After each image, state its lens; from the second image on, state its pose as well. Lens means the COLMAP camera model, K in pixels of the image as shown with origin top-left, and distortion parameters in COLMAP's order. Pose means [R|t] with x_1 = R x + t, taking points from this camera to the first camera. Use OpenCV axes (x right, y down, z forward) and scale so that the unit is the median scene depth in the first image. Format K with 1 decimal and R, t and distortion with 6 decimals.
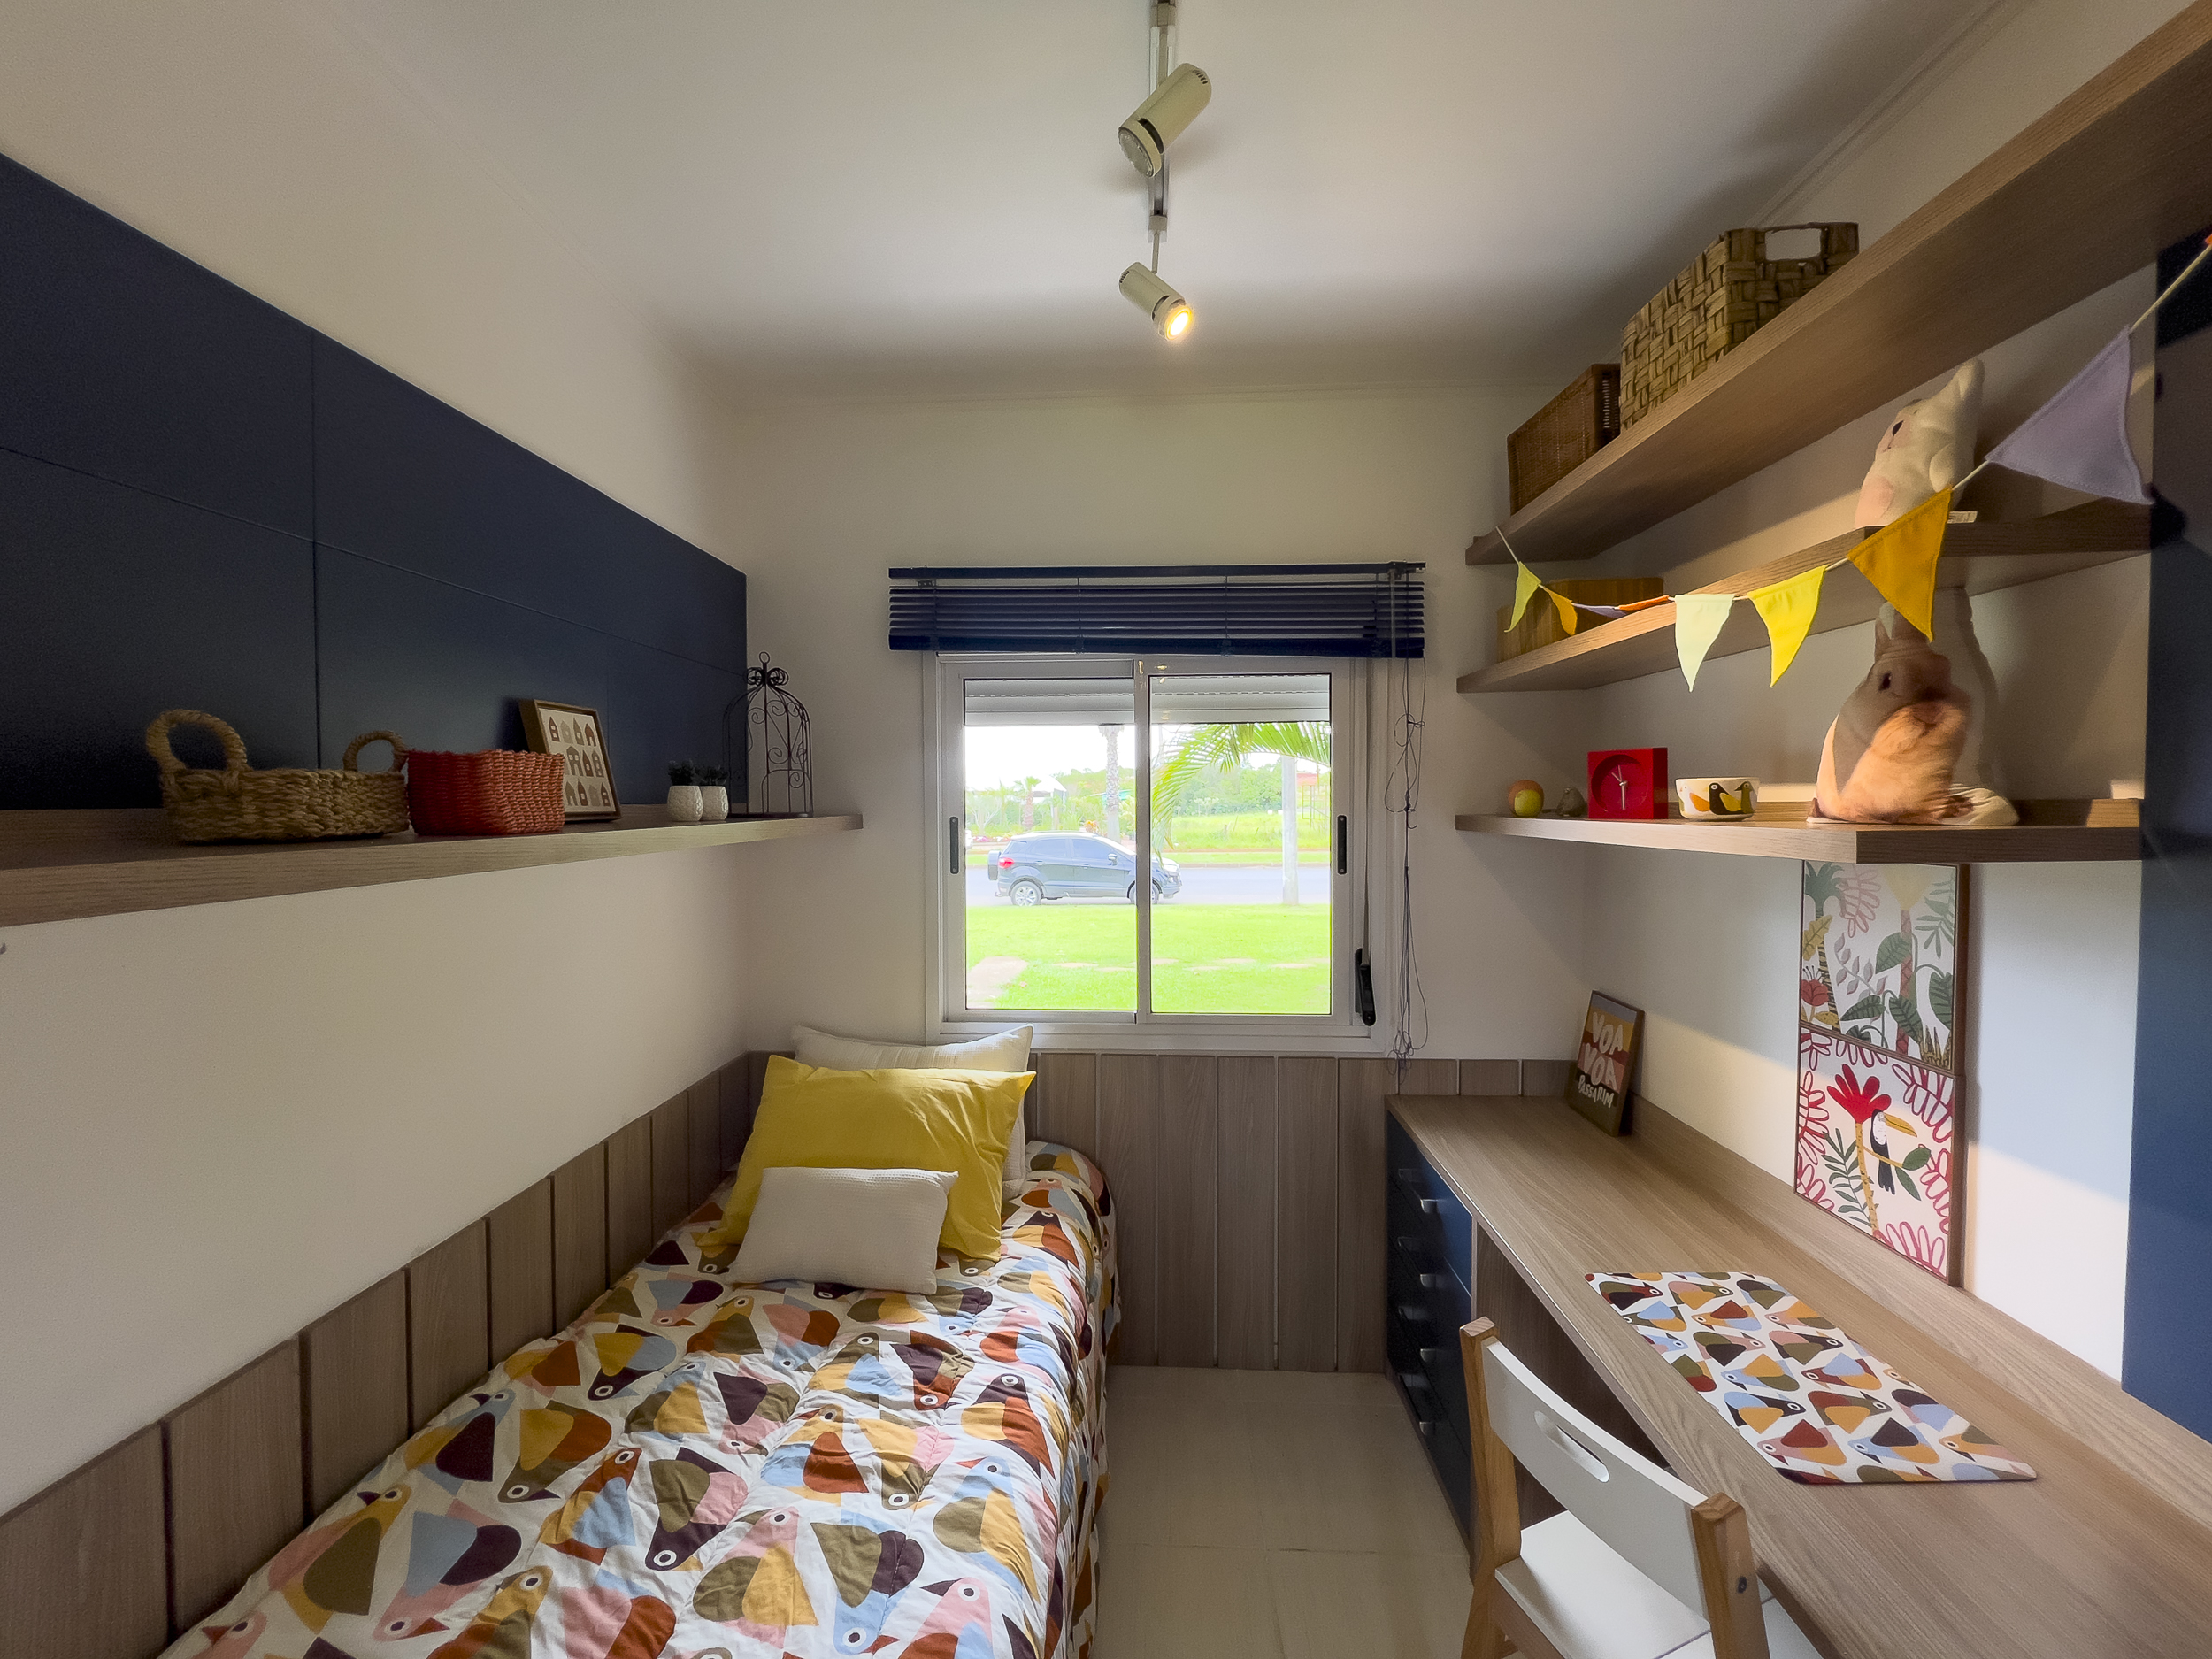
lens RADIAL K [[892.4, 0, 1108.1], [0, 892.4, 825.3], [0, 0, 1]] dist [0.012315, -0.005927]
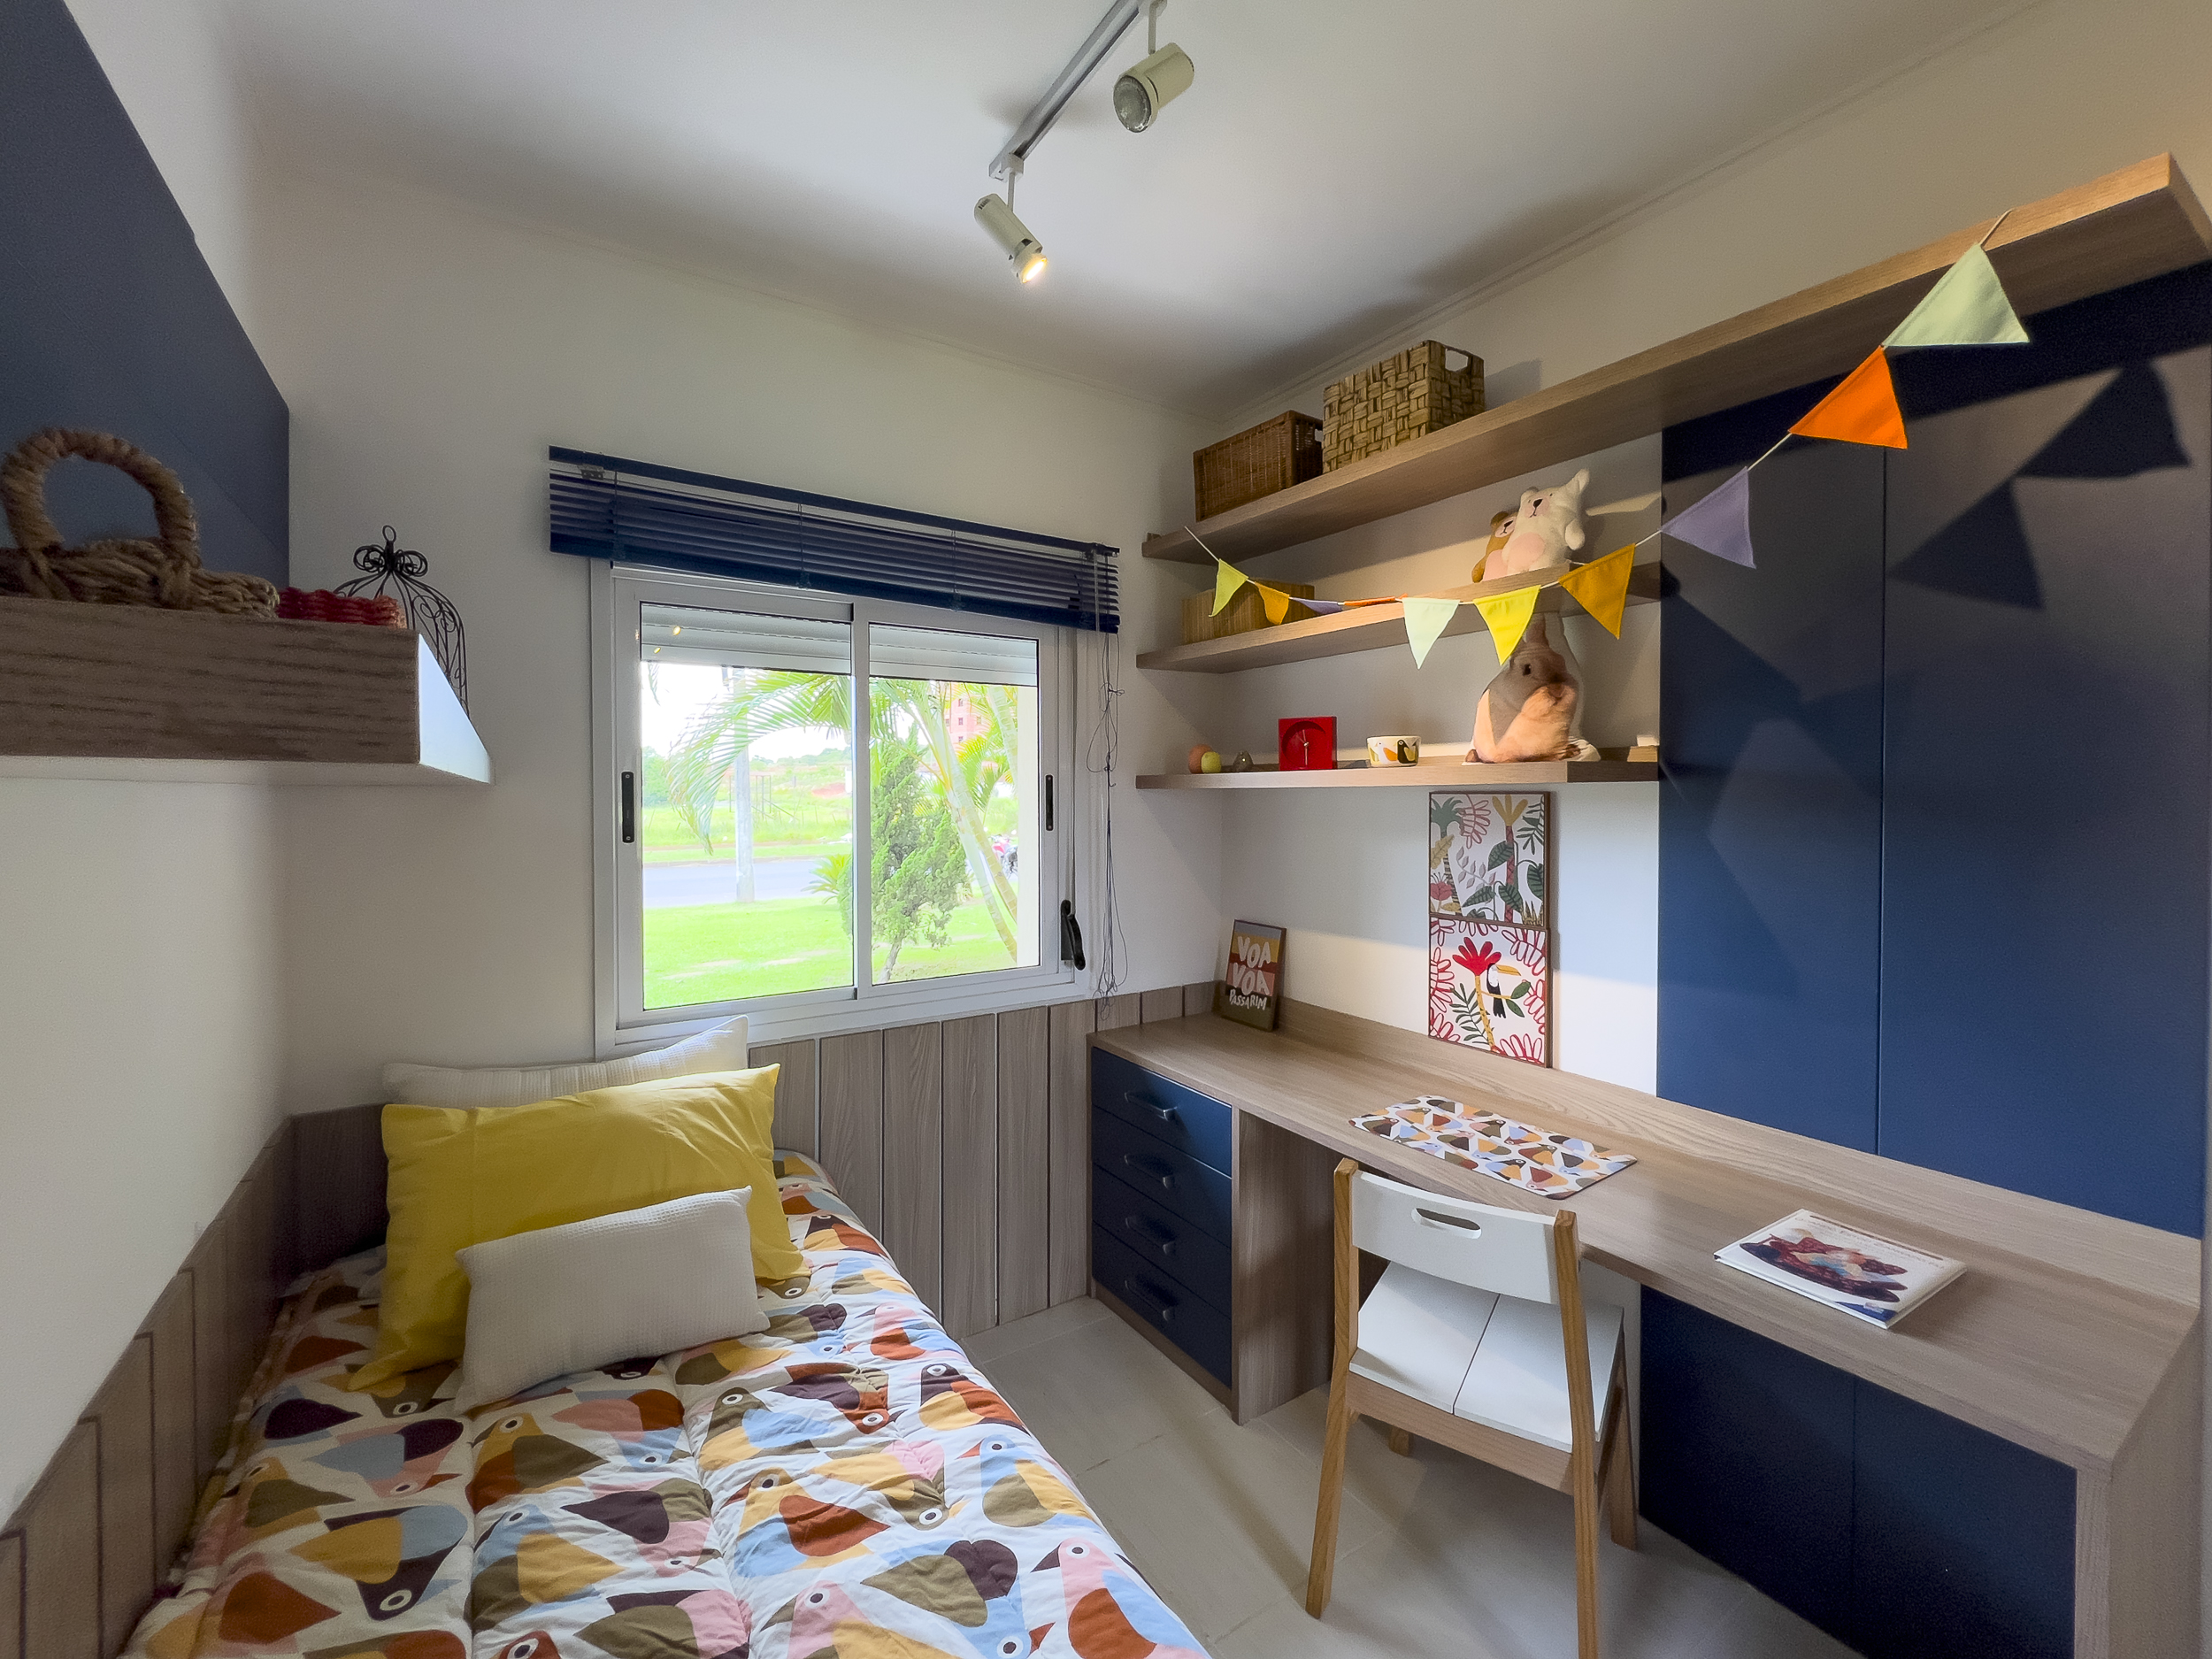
lens RADIAL K [[913.8, 0, 1097.4], [0, 913.8, 806.3], [0, 0, 1]] dist [0.012962, -0.006039]
pose [[0.815927, -0.007512, 0.578106, -0.501459], [0.016576, 0.999808, -0.010404, 0.060089], [-0.577918, 0.018072, 0.815895, 0.134986]]
